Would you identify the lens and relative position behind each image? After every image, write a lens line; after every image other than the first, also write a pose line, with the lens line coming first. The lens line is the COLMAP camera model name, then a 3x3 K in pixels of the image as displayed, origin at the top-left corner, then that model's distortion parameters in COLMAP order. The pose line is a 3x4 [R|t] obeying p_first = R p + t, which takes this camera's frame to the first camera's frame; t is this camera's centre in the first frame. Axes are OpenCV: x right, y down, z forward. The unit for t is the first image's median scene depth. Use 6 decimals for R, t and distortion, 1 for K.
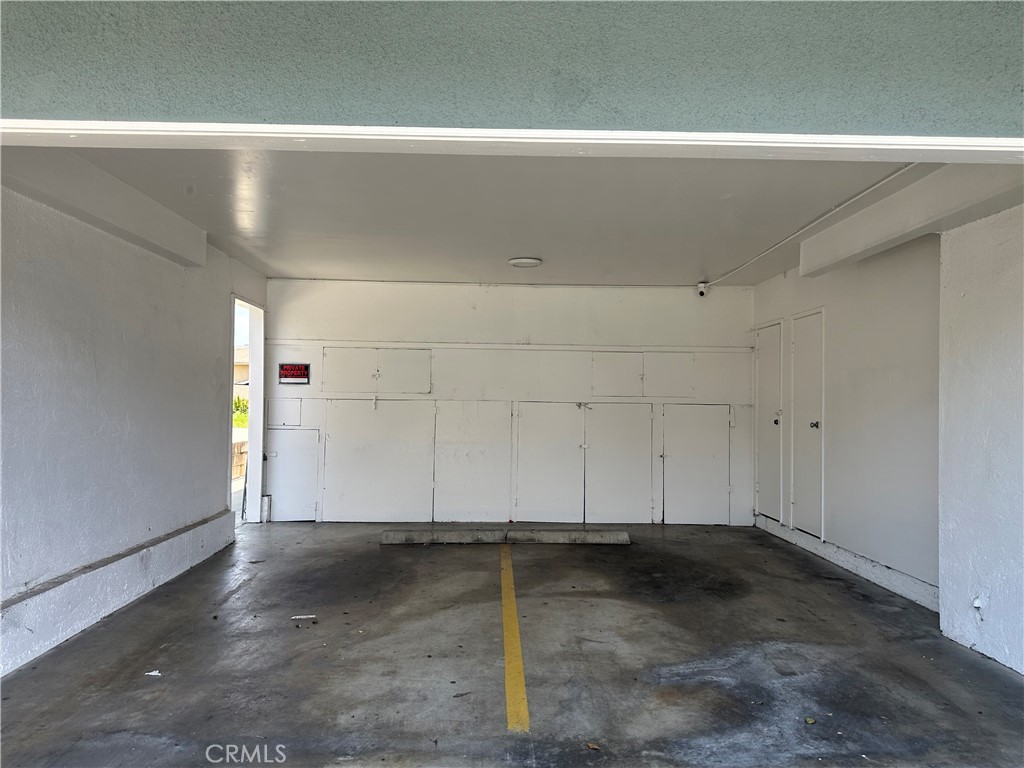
lens RADIAL K [[730.4, 0, 512.0], [0, 730.4, 385.6], [0, 0, 1]] dist [0.052260, -0.069650]
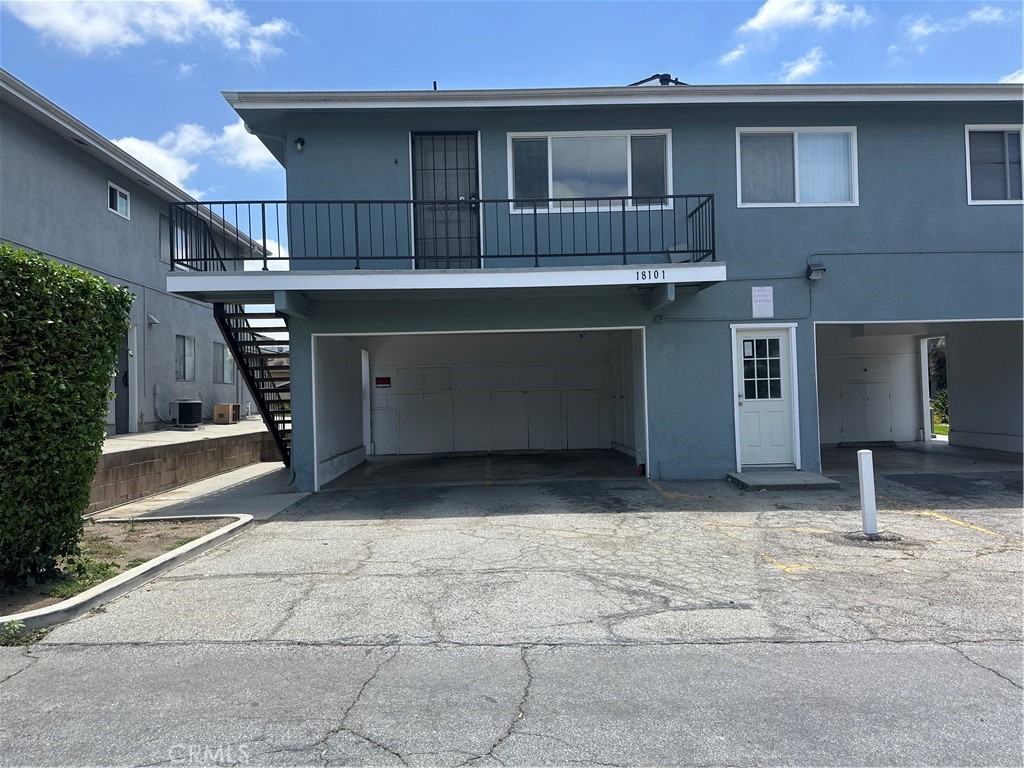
lens RADIAL K [[730.4, 0, 510.5], [0, 730.4, 383.6], [0, 0, 1]] dist [0.052260, -0.069650]
pose [[0.999322, -0.036462, 0.005117, 0.044635], [0.036449, 0.999332, 0.002707, -0.004855], [-0.005212, -0.002519, 0.999983, -1.025765]]
